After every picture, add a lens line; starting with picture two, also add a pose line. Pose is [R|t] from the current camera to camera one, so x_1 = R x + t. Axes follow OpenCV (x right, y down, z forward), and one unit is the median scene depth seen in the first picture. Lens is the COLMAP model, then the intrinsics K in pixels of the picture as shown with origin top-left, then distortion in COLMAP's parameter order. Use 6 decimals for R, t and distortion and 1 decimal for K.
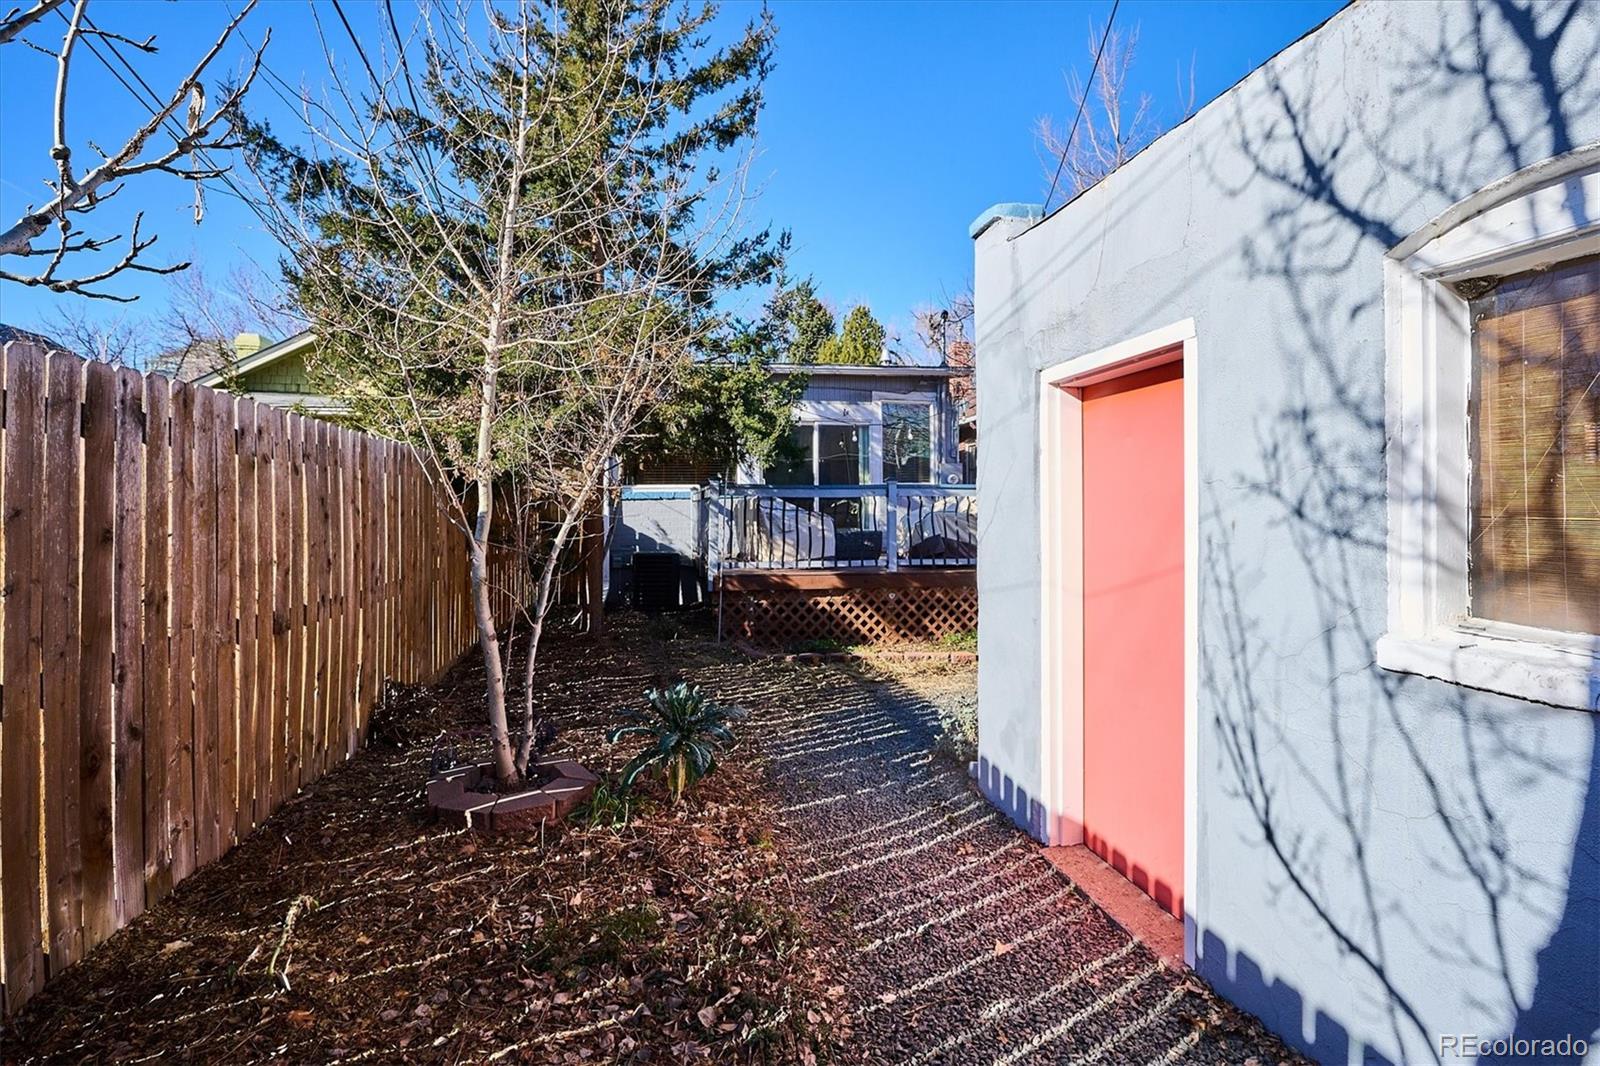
lens RADIAL K [[803.0, 0, 799.8], [0, 803.0, 516.8], [0, 0, 1]] dist [-0.000535, -0.000007]
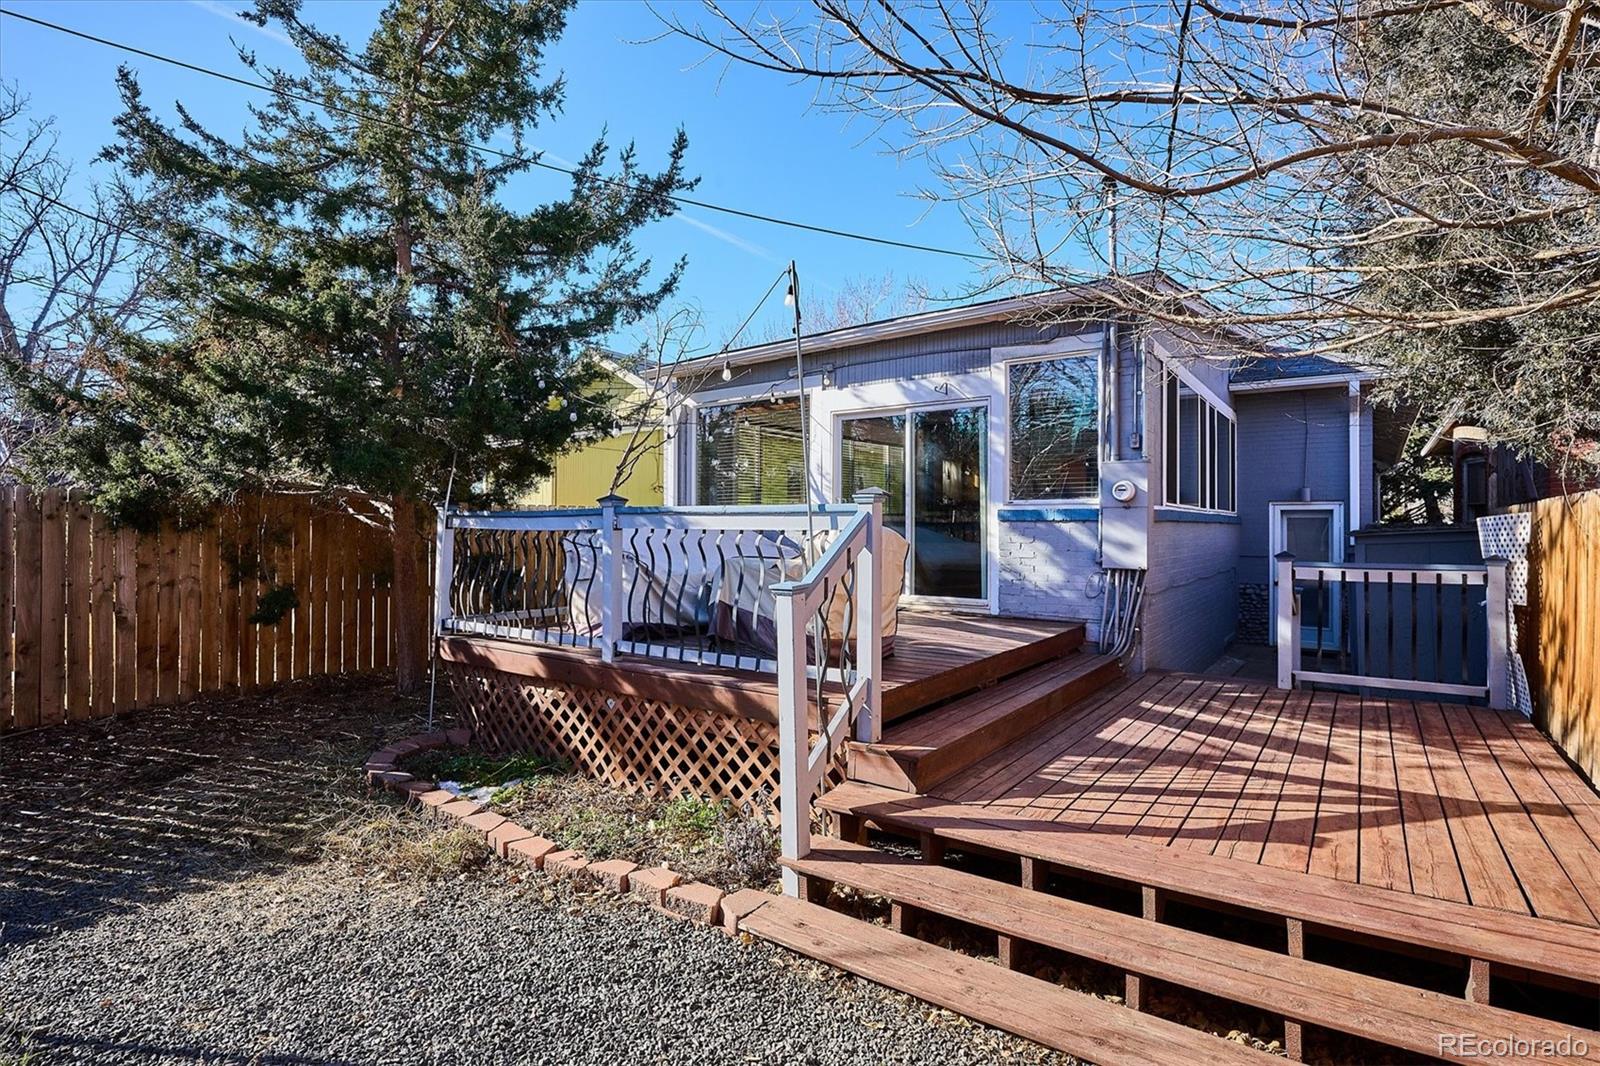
lens RADIAL K [[787.2, 0, 809.1], [0, 787.2, 525.6], [0, 0, 1]] dist [-0.014999, -0.004951]
pose [[0.683420, 0.003395, -0.730018, 0.612767], [-0.012757, 0.999892, -0.007292, -0.025069], [0.729914, 0.014297, 0.683389, 0.716252]]
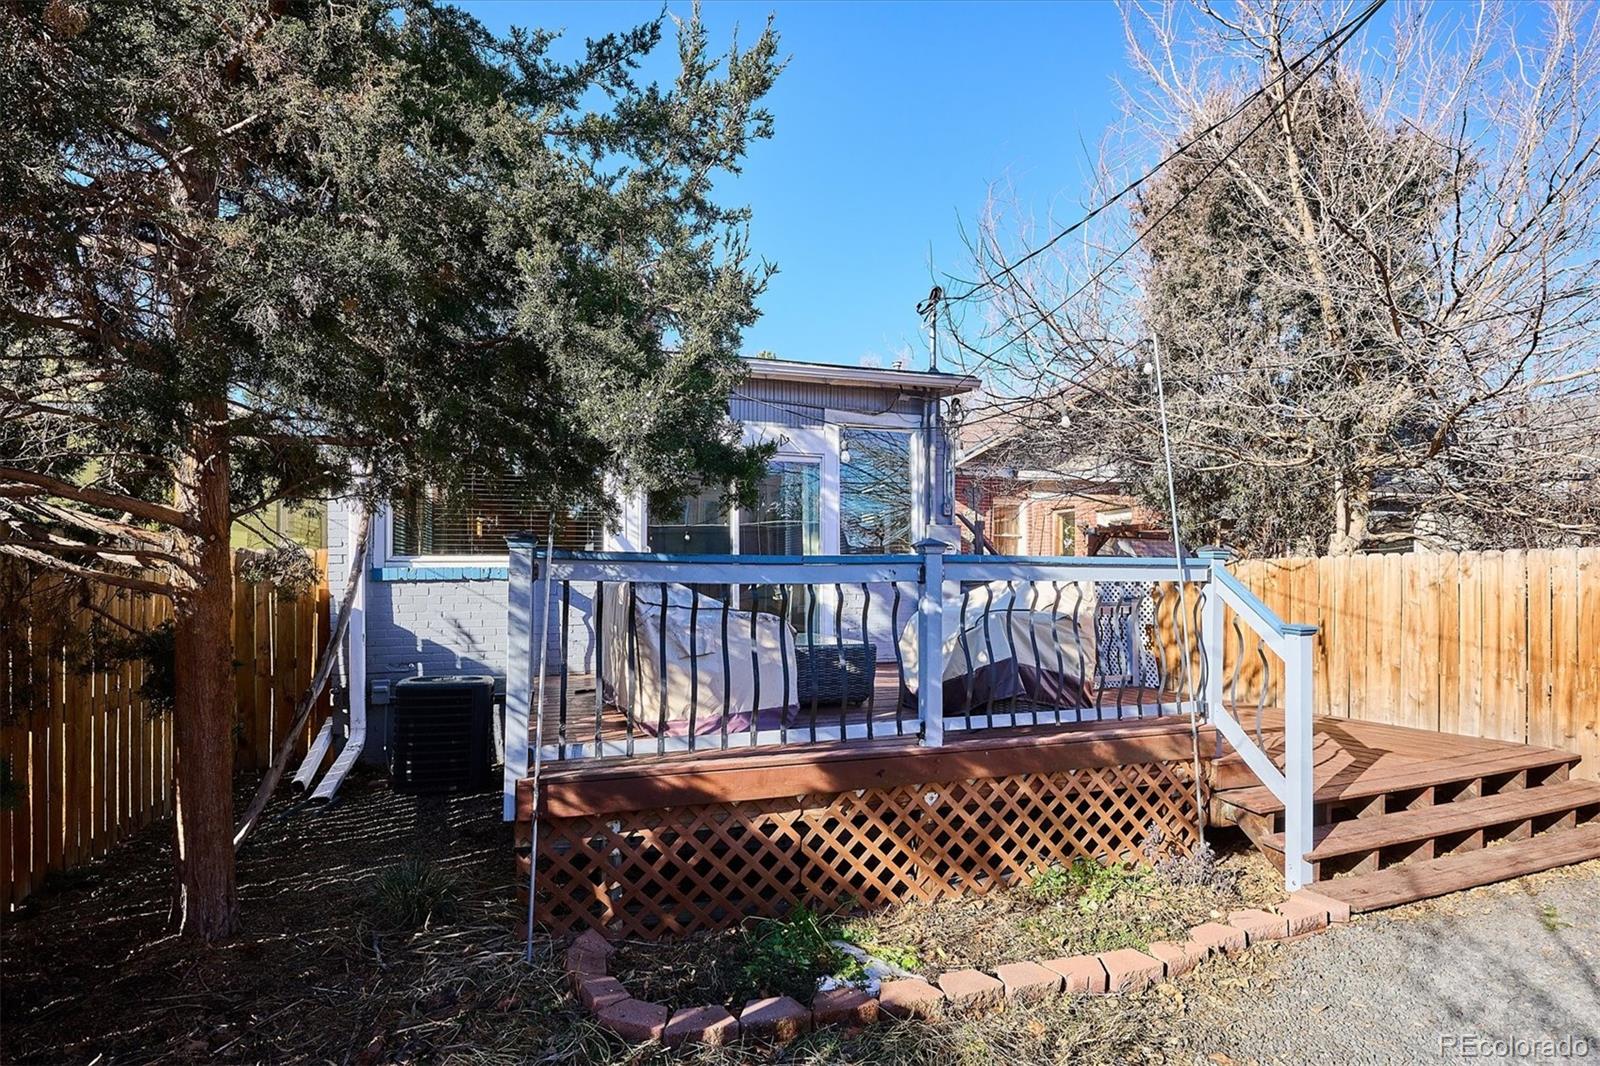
lens RADIAL K [[787.2, 0, 799.3], [0, 787.2, 581.0], [0, 0, 1]] dist [-0.014999, -0.004951]
pose [[0.990107, 0.002269, 0.140295, -0.022363], [-0.000691, 0.999936, -0.011292, -0.020149], [-0.140312, 0.011083, 0.990045, 0.562956]]
